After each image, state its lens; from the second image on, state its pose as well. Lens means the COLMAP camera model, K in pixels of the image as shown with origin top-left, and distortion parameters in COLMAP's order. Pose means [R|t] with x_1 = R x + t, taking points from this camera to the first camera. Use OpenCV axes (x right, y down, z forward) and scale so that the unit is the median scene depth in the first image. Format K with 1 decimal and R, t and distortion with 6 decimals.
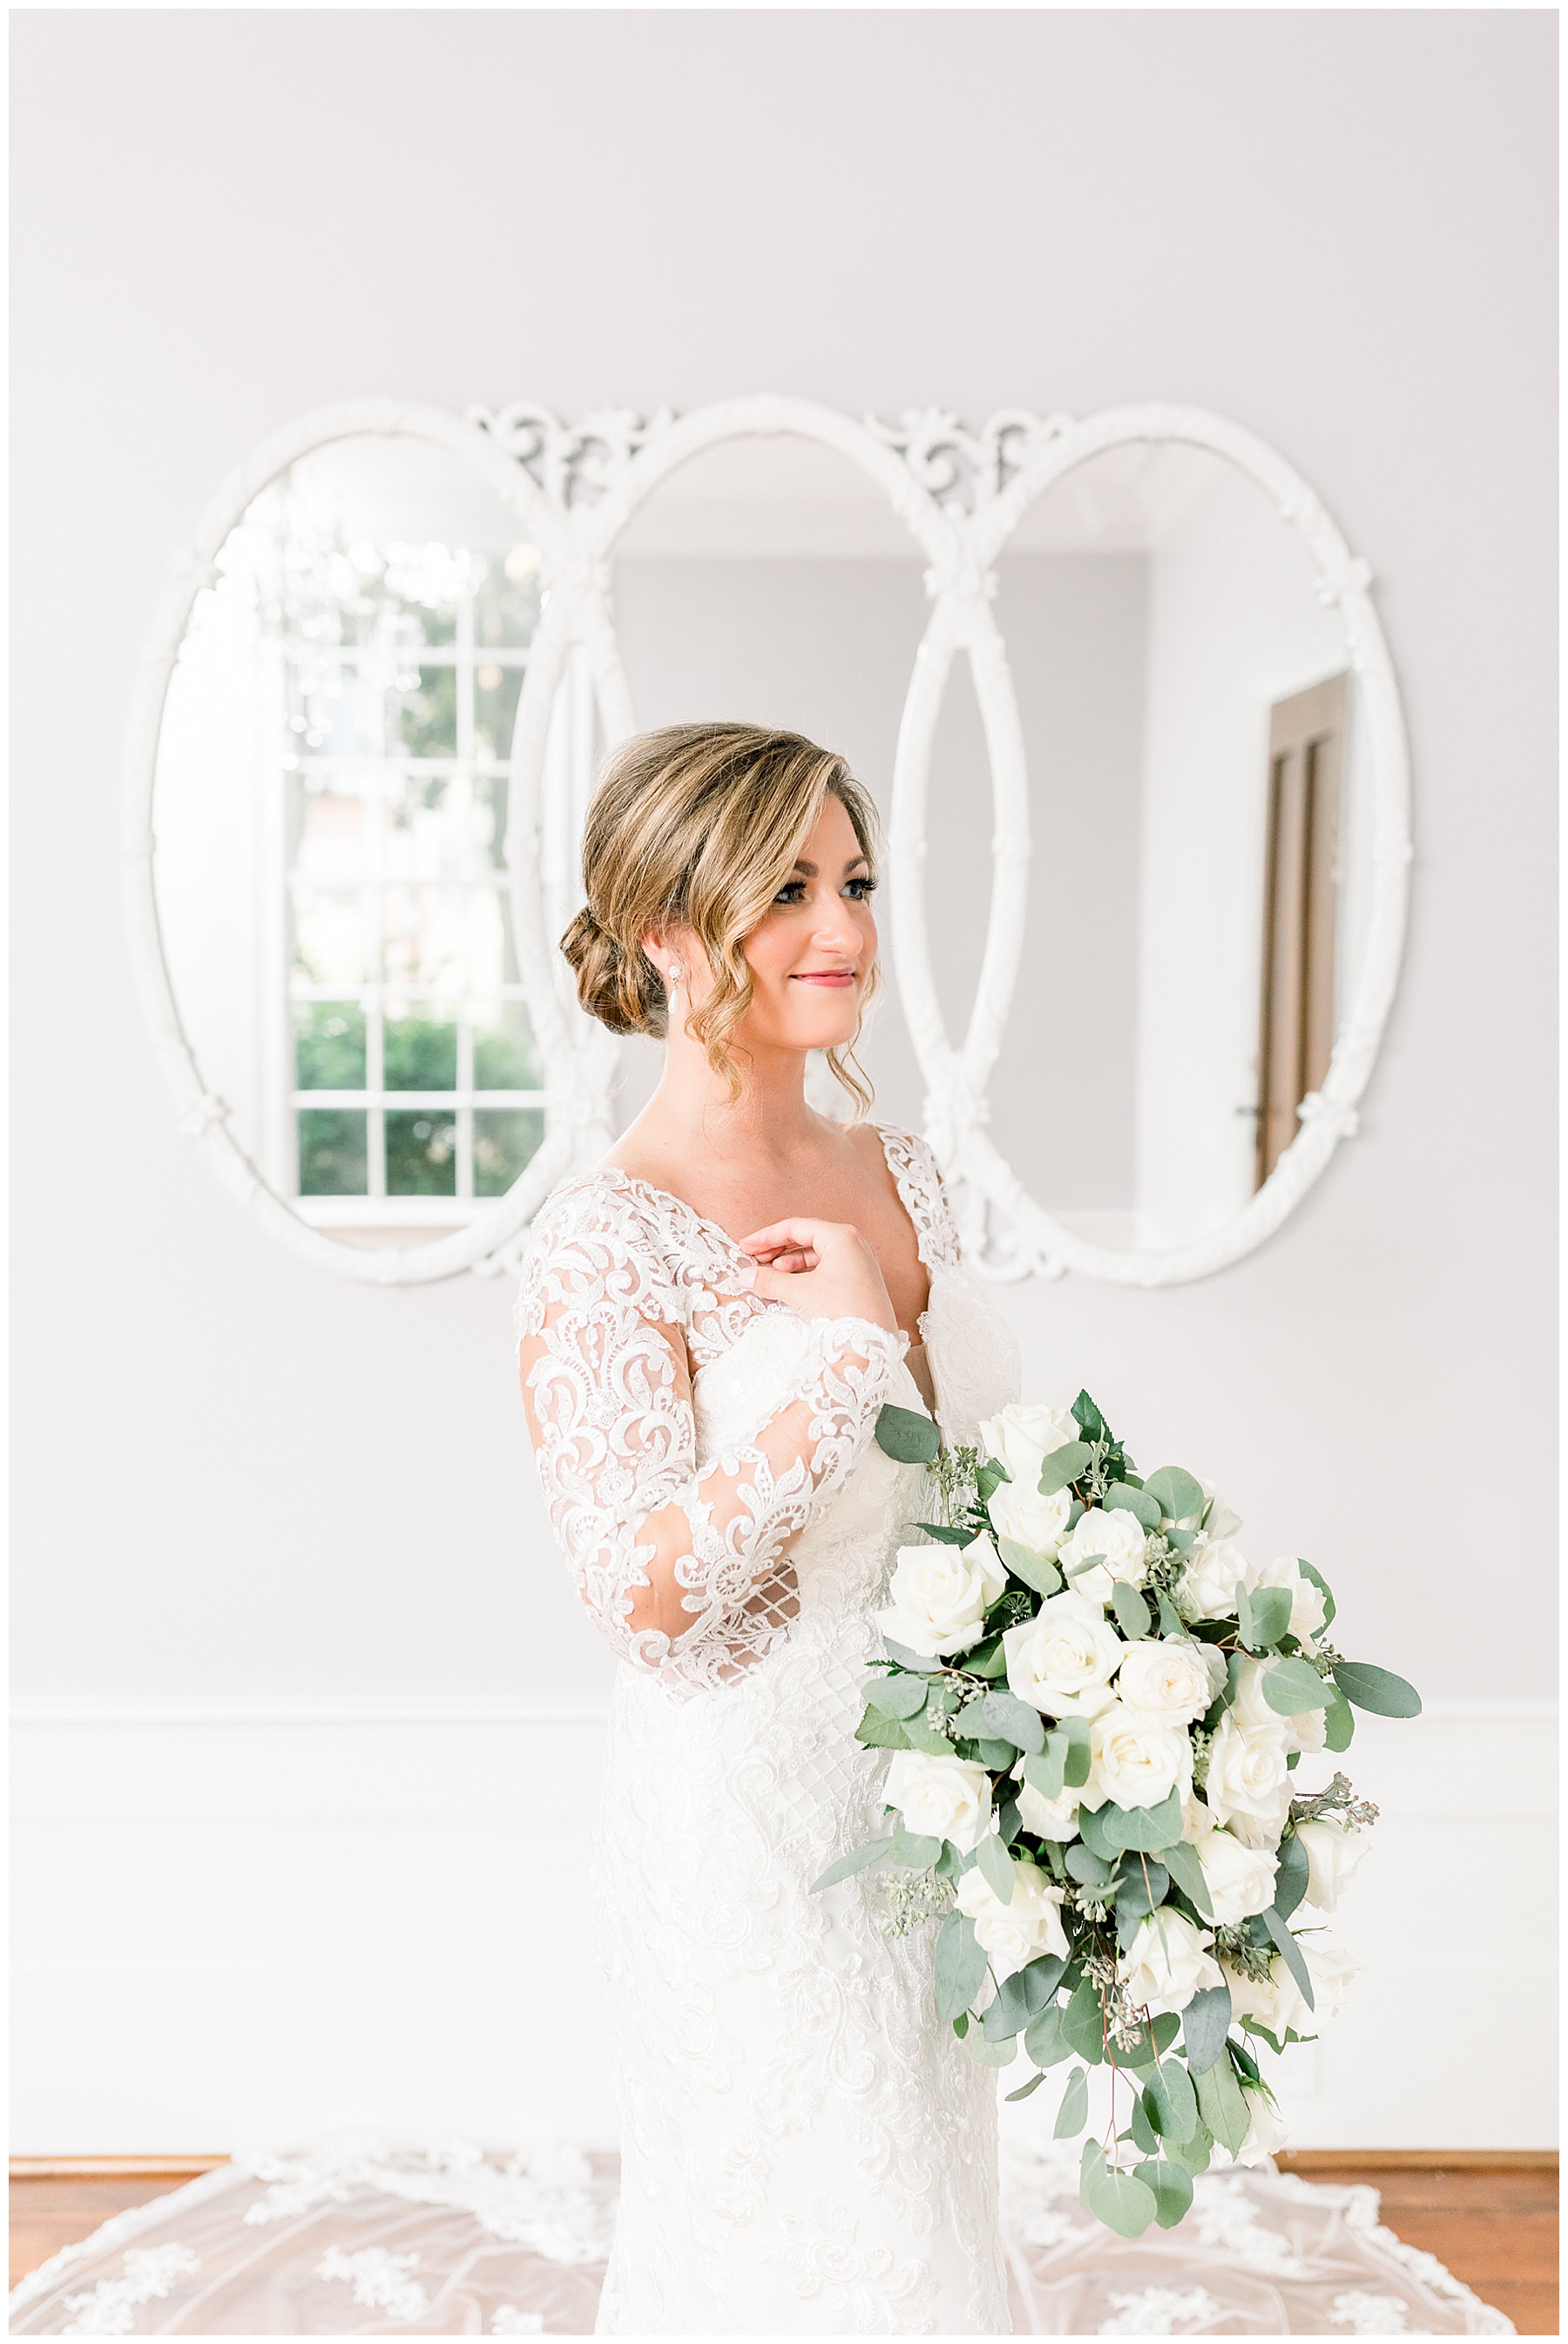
lens RADIAL K [[2373.7, 0, 784.0], [0, 2373.7, 1172.0], [0, 0, 1]] dist [0.004647, 0.007315]
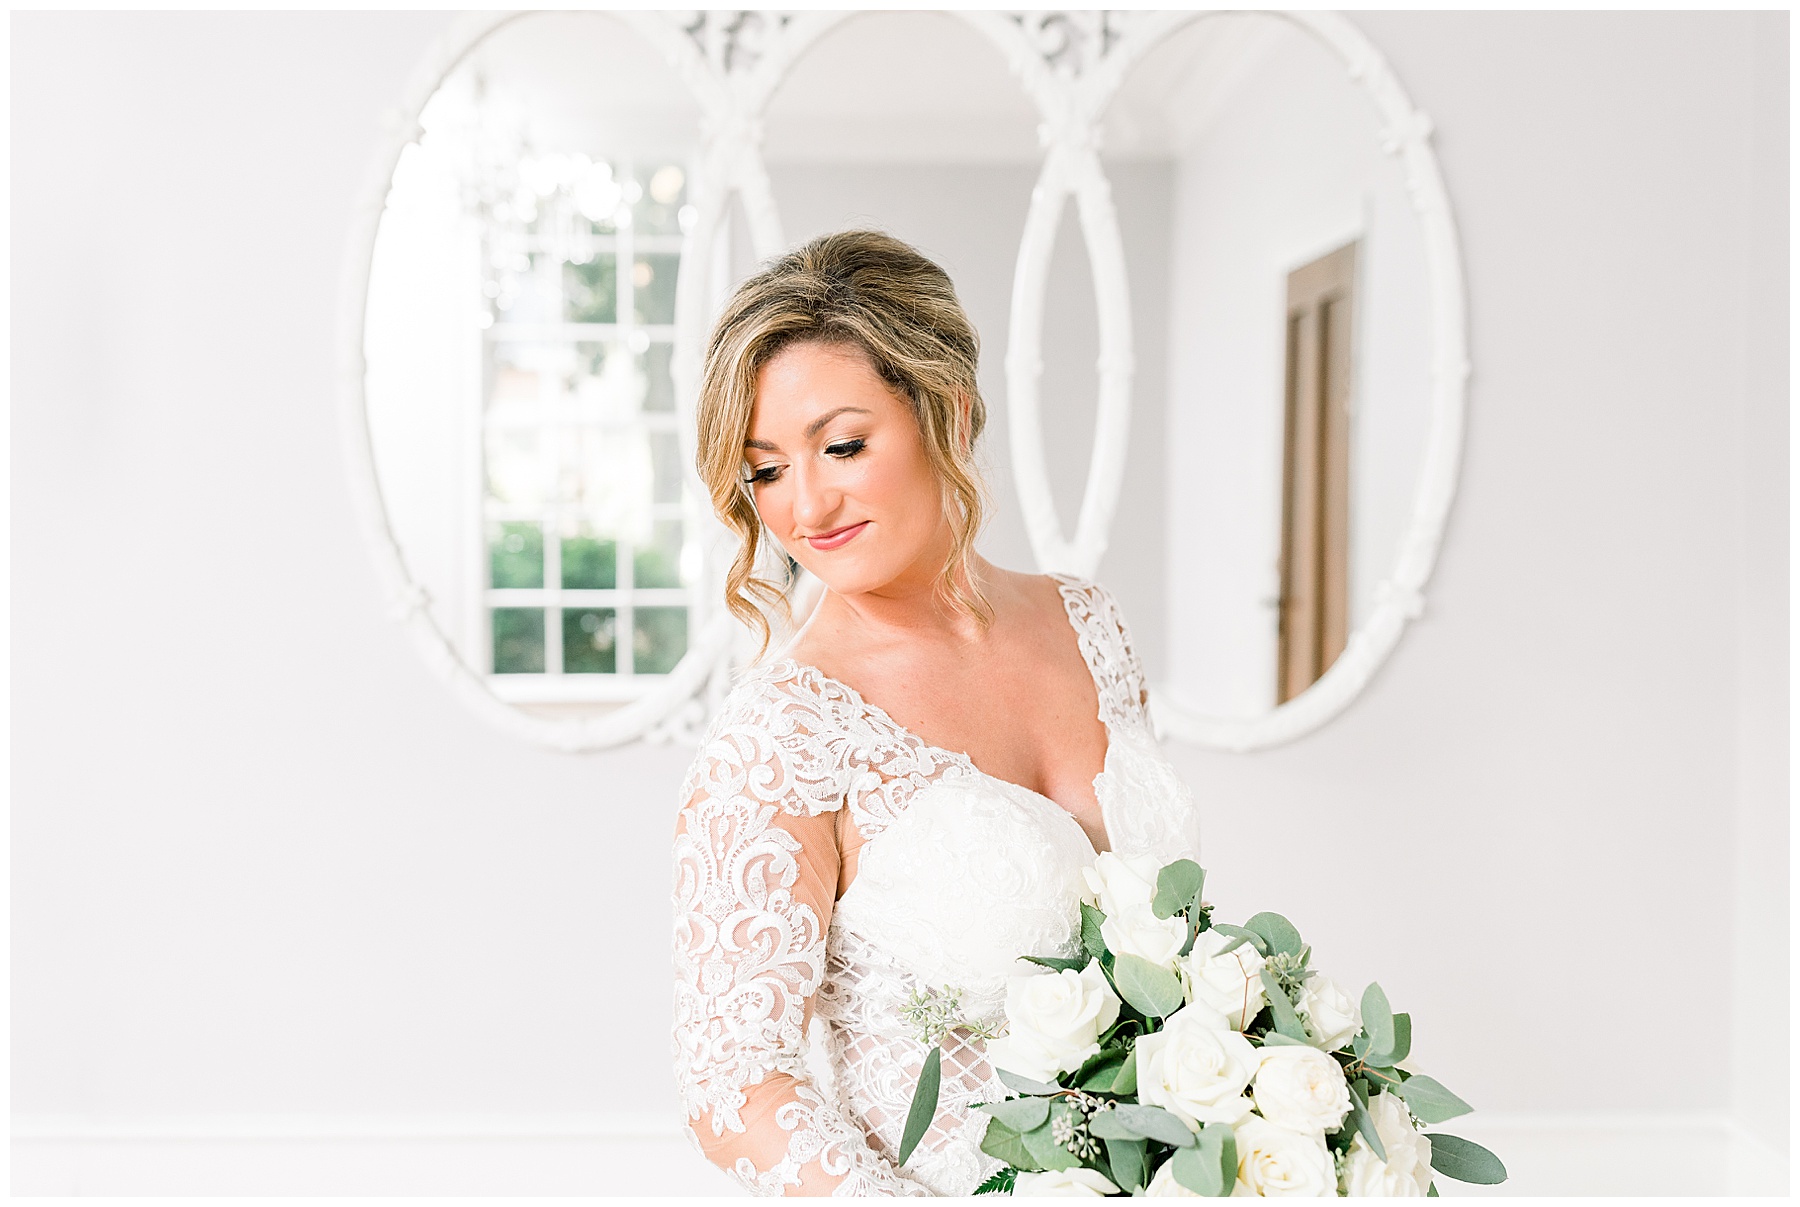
lens RADIAL K [[1823.1, 0, 899.5], [0, 1823.1, 624.7], [0, 0, 1]] dist [0.004647, 0.007315]
pose [[0.999811, -0.004486, 0.018900, -0.023235], [0.004832, 0.999821, -0.018308, 0.003678], [-0.018814, 0.018396, 0.999654, 0.110158]]
